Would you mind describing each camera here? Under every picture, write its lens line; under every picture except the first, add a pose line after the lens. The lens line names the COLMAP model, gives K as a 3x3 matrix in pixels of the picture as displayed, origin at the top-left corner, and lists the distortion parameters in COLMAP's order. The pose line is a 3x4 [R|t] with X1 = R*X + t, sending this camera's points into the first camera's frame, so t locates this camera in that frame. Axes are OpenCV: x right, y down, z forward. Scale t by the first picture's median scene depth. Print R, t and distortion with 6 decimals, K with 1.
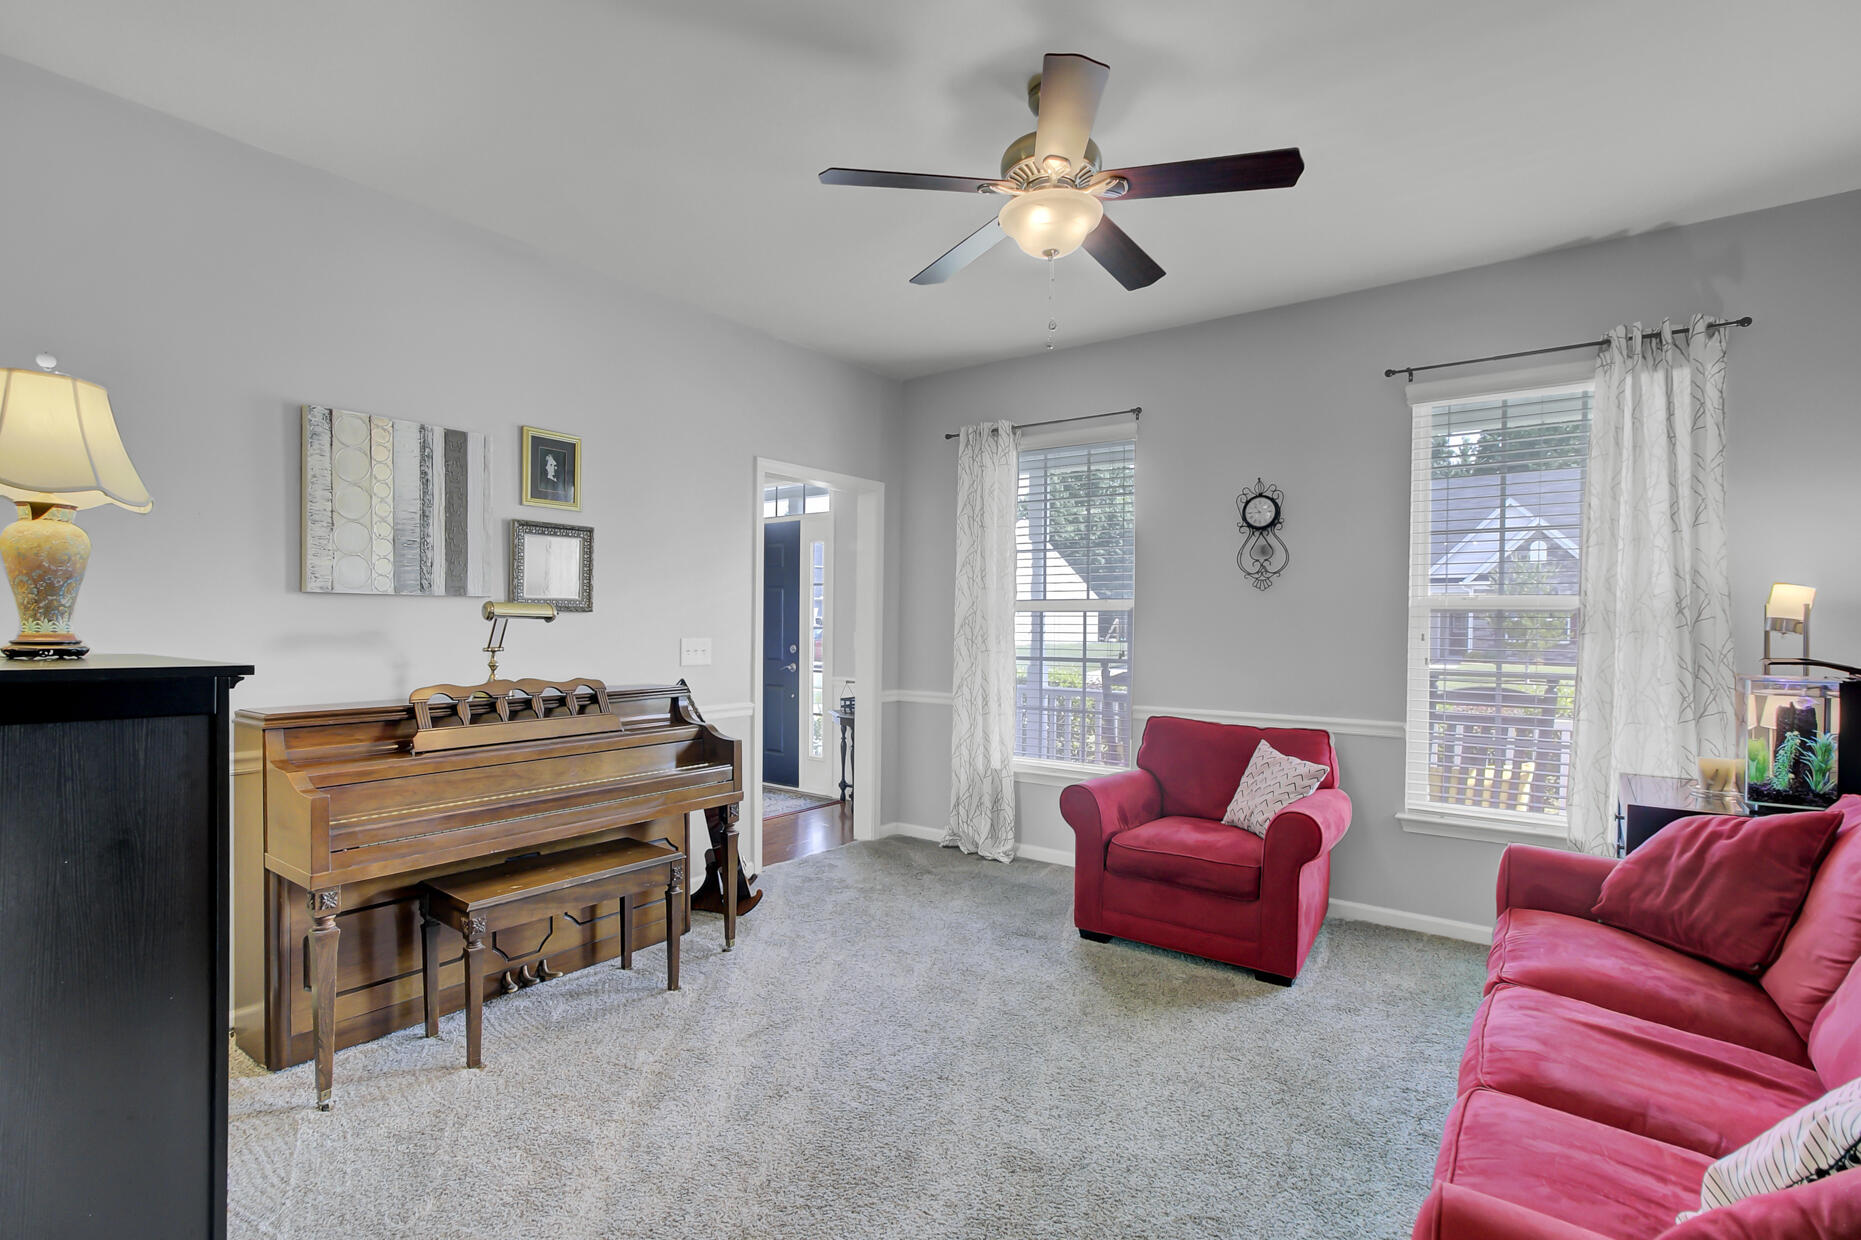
lens RADIAL K [[863.5, 0, 943.5], [0, 863.5, 630.9], [0, 0, 1]] dist [0.000368, 0.000900]
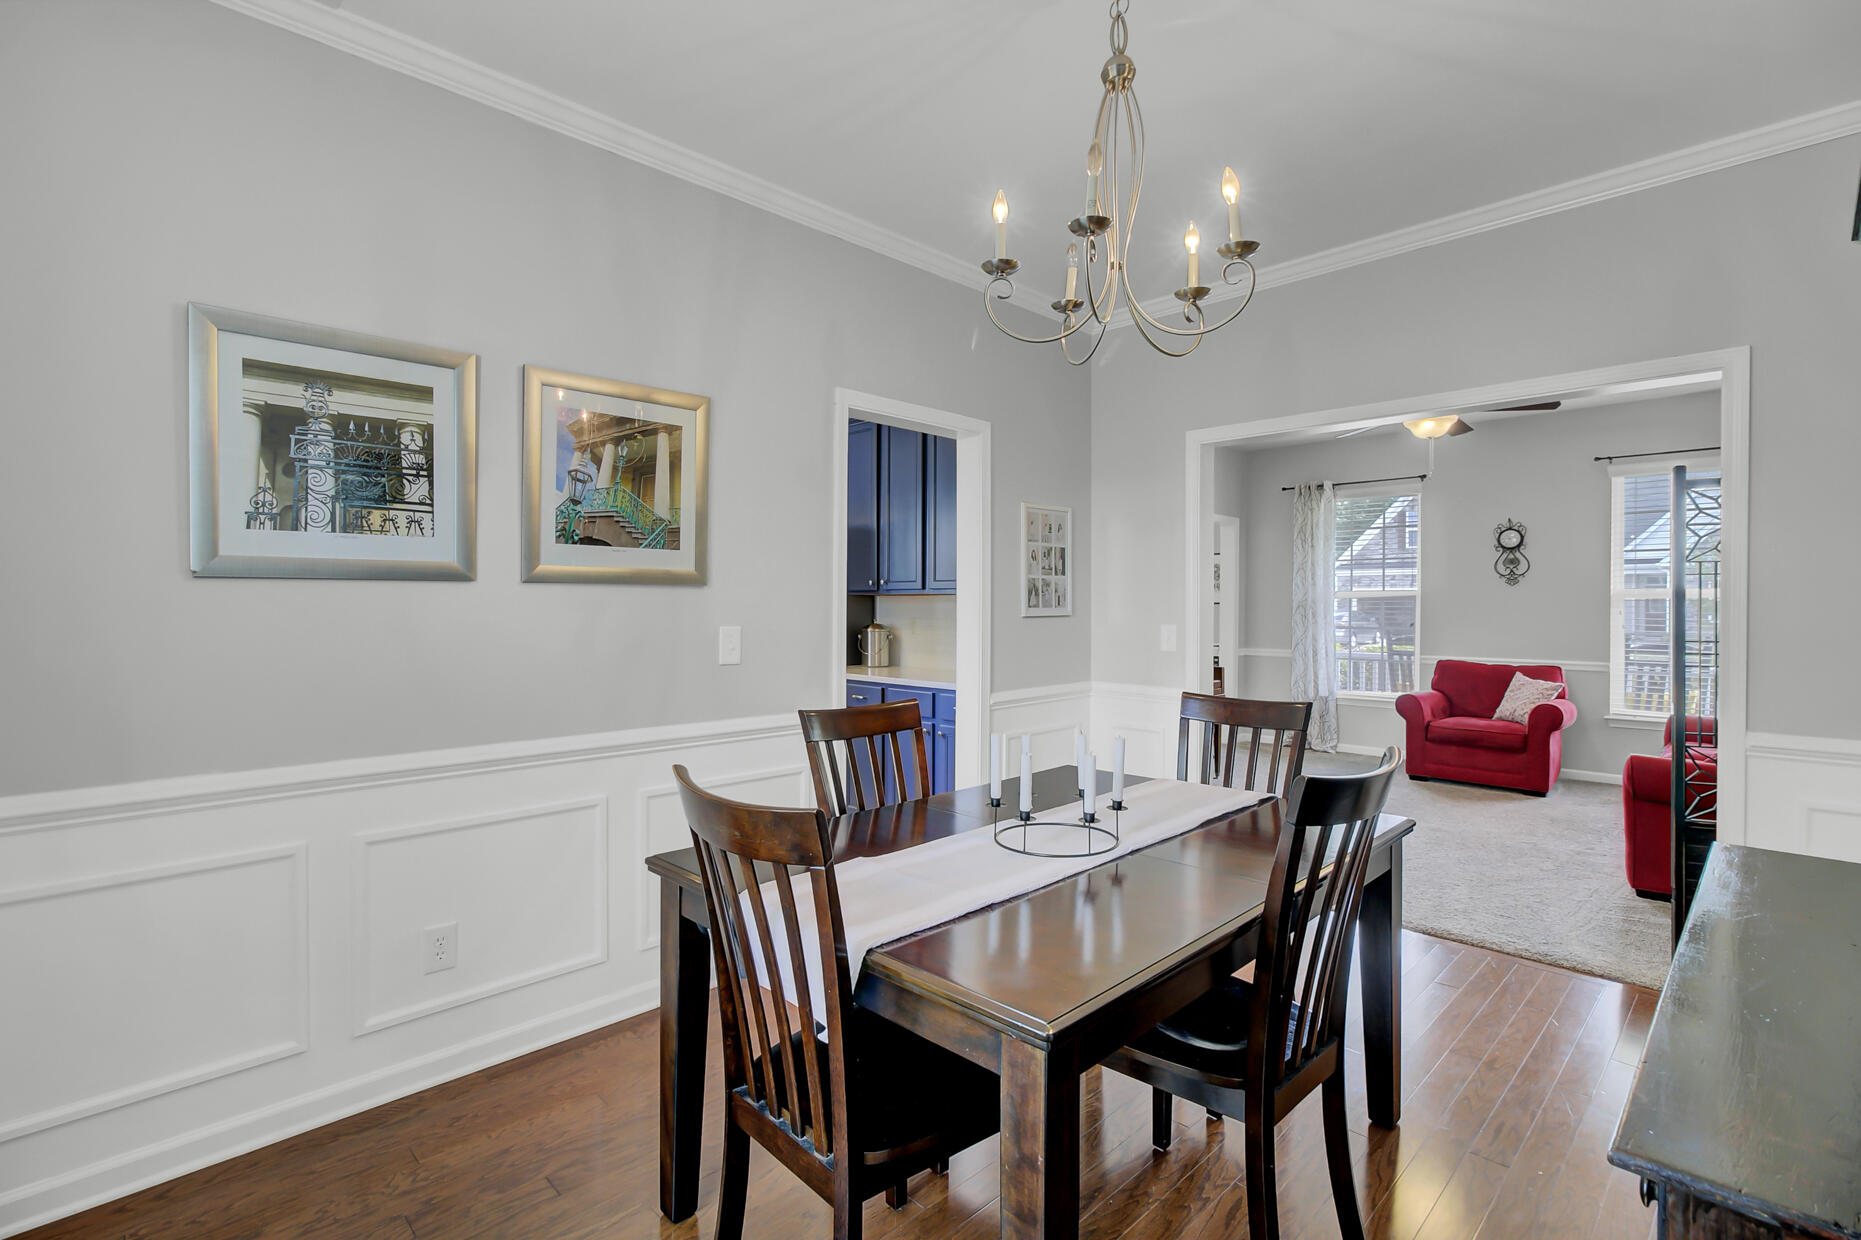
lens RADIAL K [[863.5, 0, 915.2], [0, 863.5, 604.6], [0, 0, 1]] dist [0.000368, 0.000900]
pose [[0.985454, -0.005210, -0.169860, -0.519976], [0.003521, 0.999941, -0.010246, 0.003913], [0.169903, 0.009499, 0.985415, -0.905222]]
